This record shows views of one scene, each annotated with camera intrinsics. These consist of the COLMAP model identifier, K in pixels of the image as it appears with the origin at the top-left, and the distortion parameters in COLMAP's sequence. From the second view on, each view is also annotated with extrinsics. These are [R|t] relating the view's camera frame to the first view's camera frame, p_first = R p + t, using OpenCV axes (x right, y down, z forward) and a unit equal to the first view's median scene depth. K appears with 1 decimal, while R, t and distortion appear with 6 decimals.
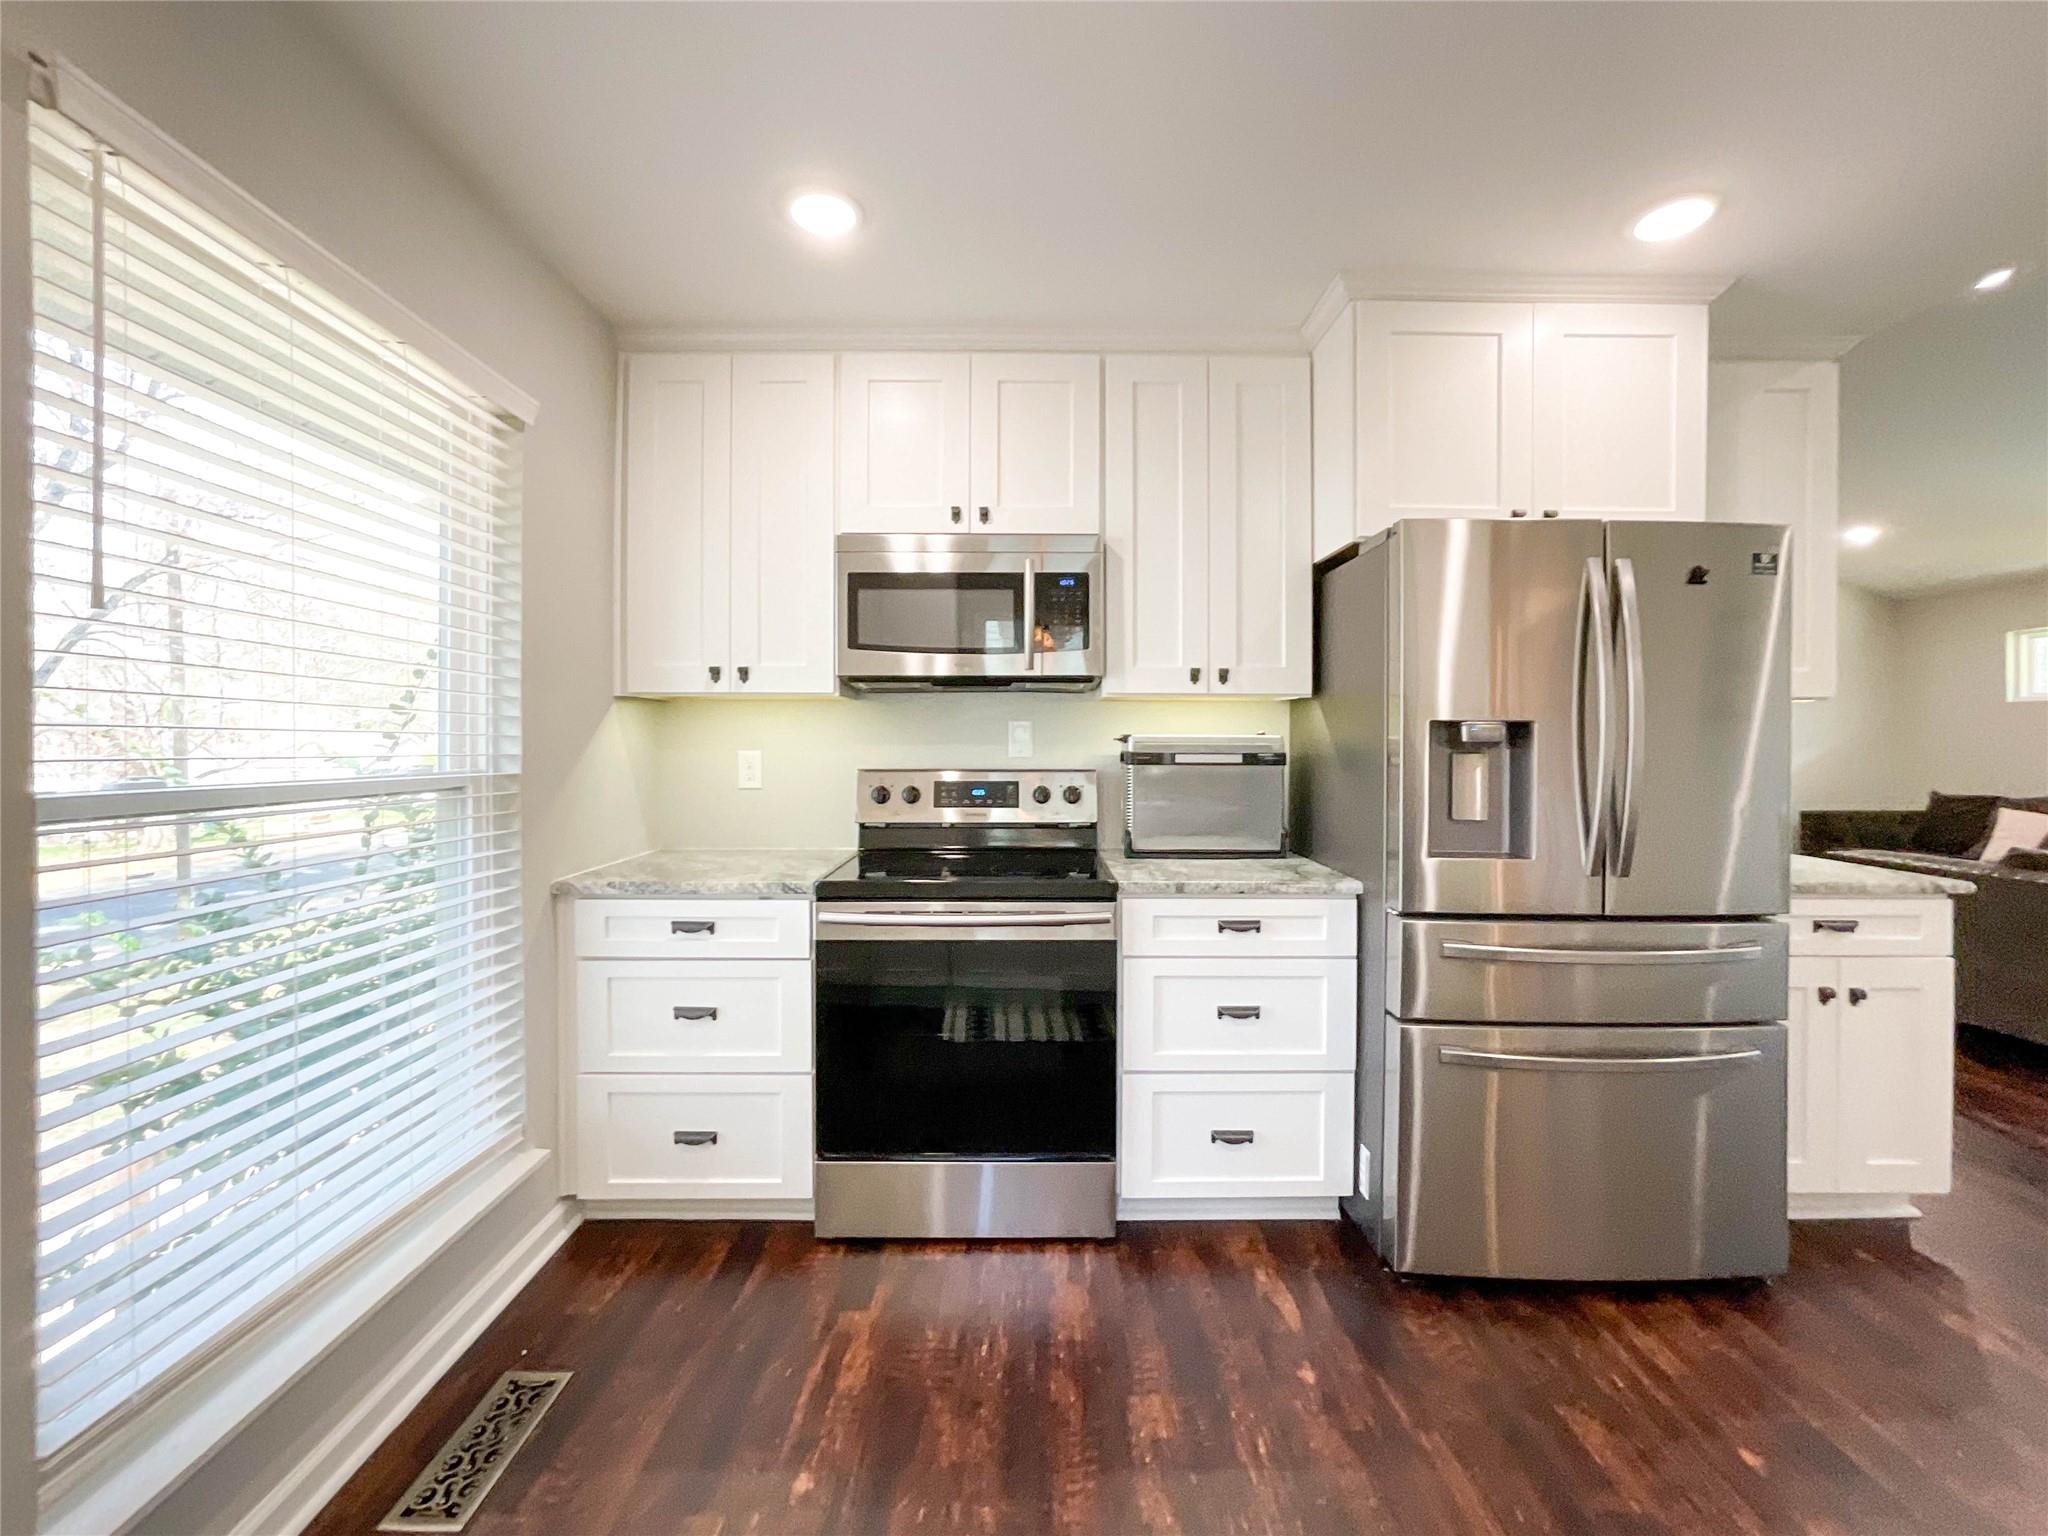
lens RADIAL K [[845.2, 0, 1039.2], [0, 845.2, 743.5], [0, 0, 1]] dist [-0.033740, 0.019365]
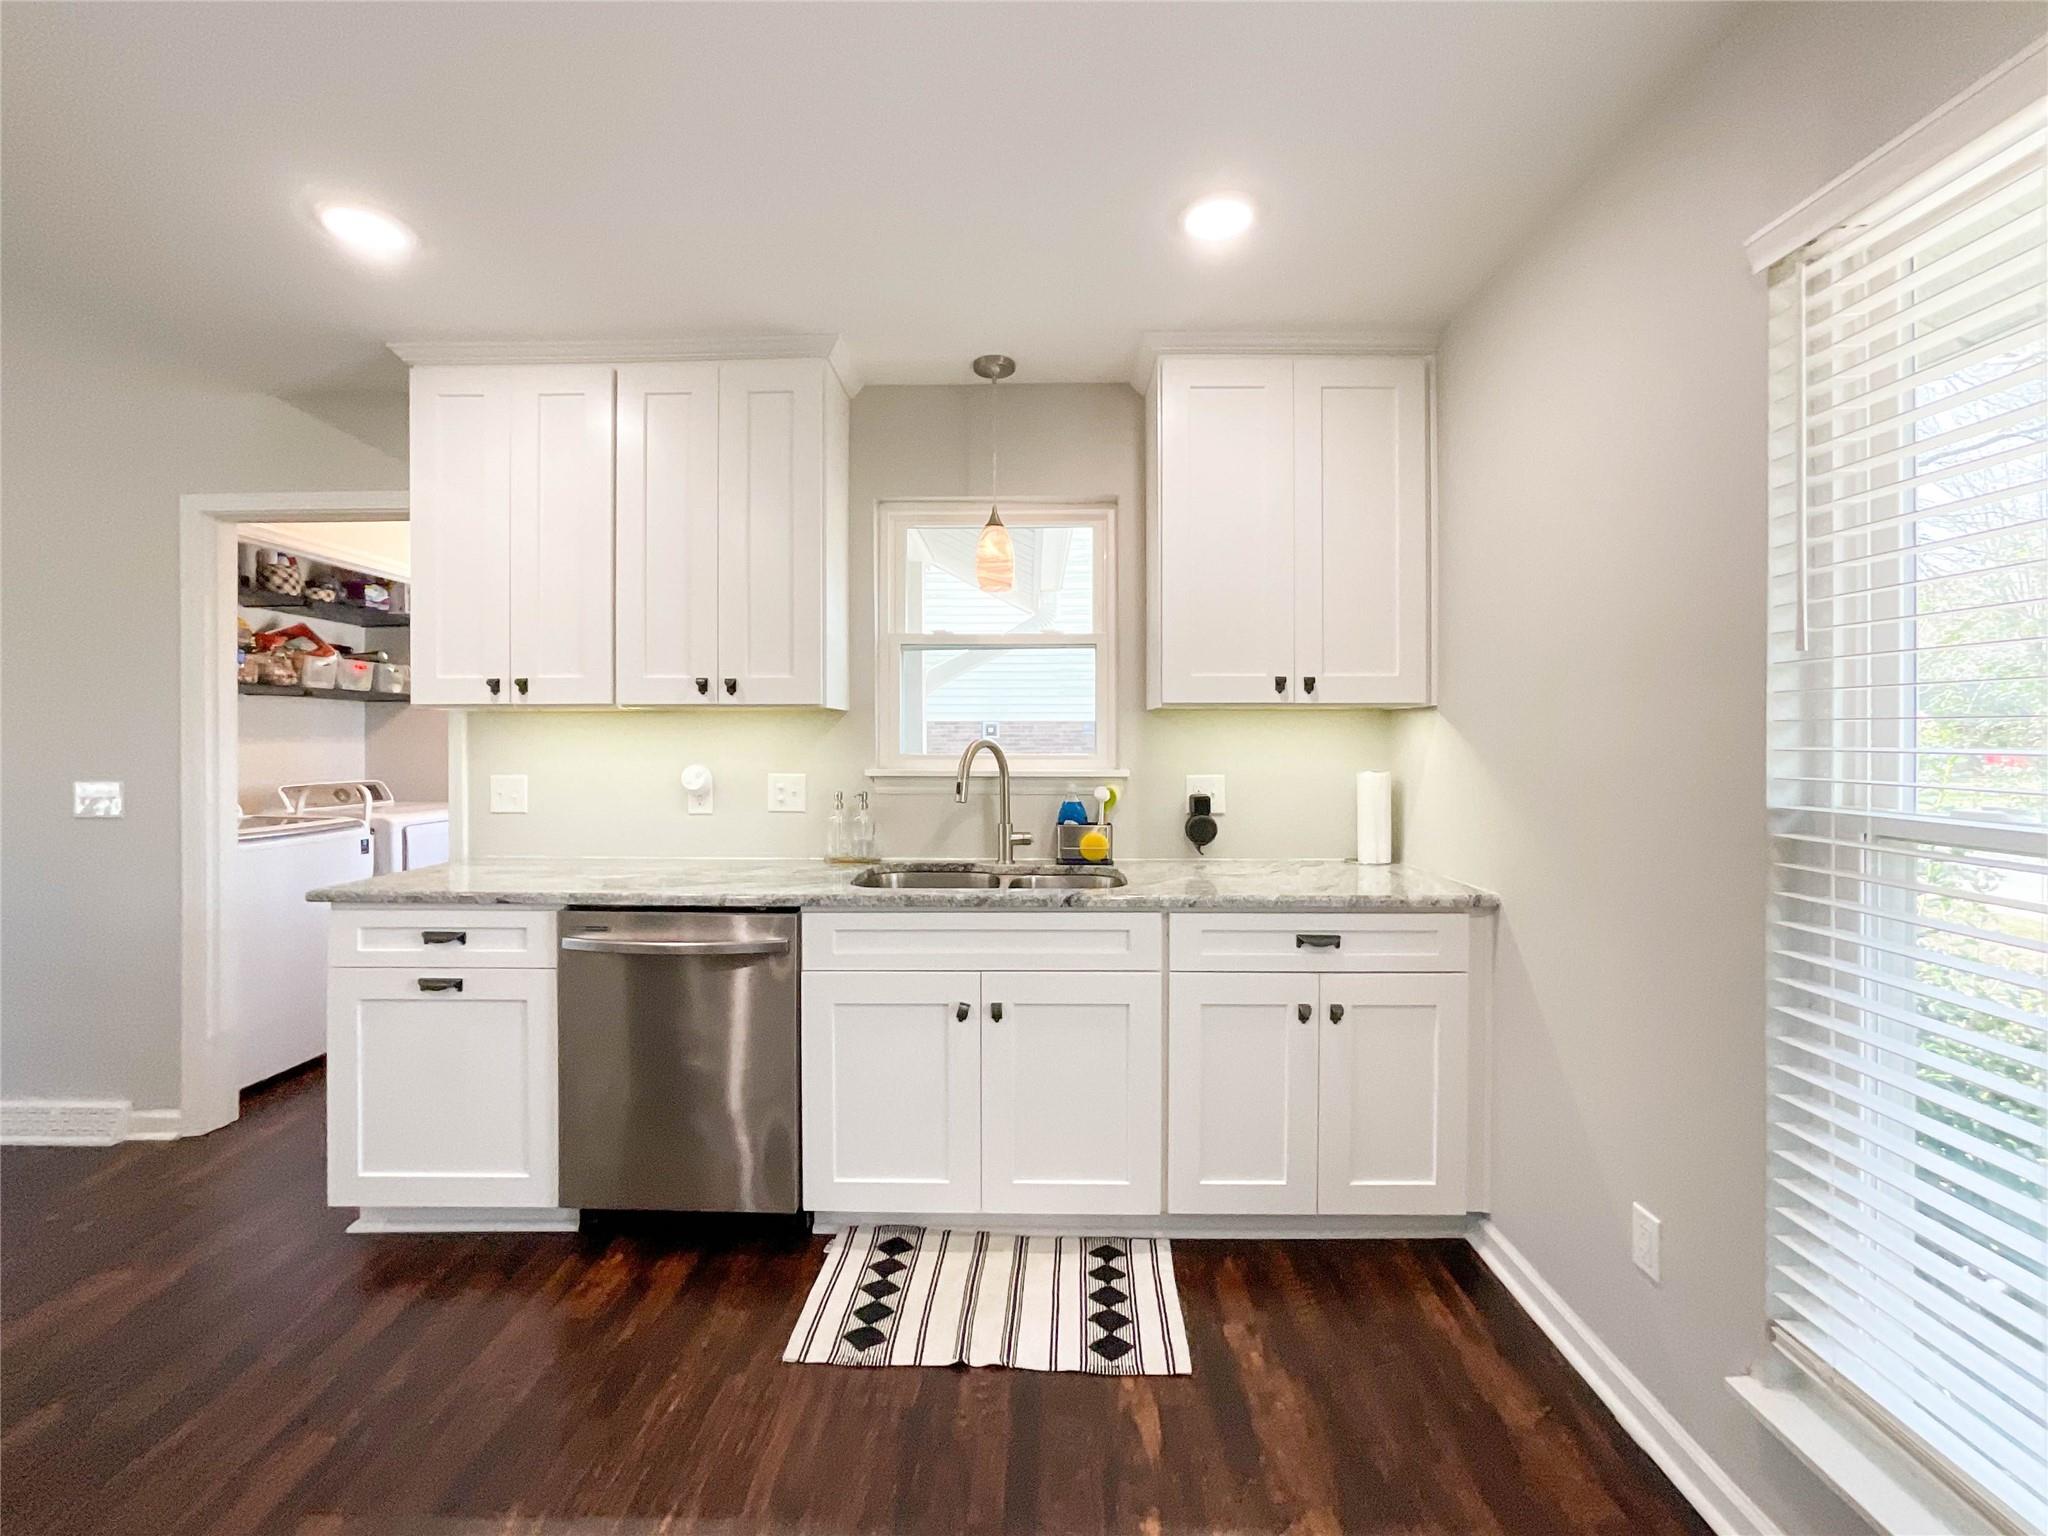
lens RADIAL K [[860.9, 0, 1030.2], [0, 860.9, 756.9], [0, 0, 1]] dist [-0.033004, 0.015471]
pose [[0.999719, -0.002327, -0.023599, 0.319324], [0.002374, 0.999995, 0.001965, 0.000903], [0.023594, -0.002020, 0.999720, -0.000023]]
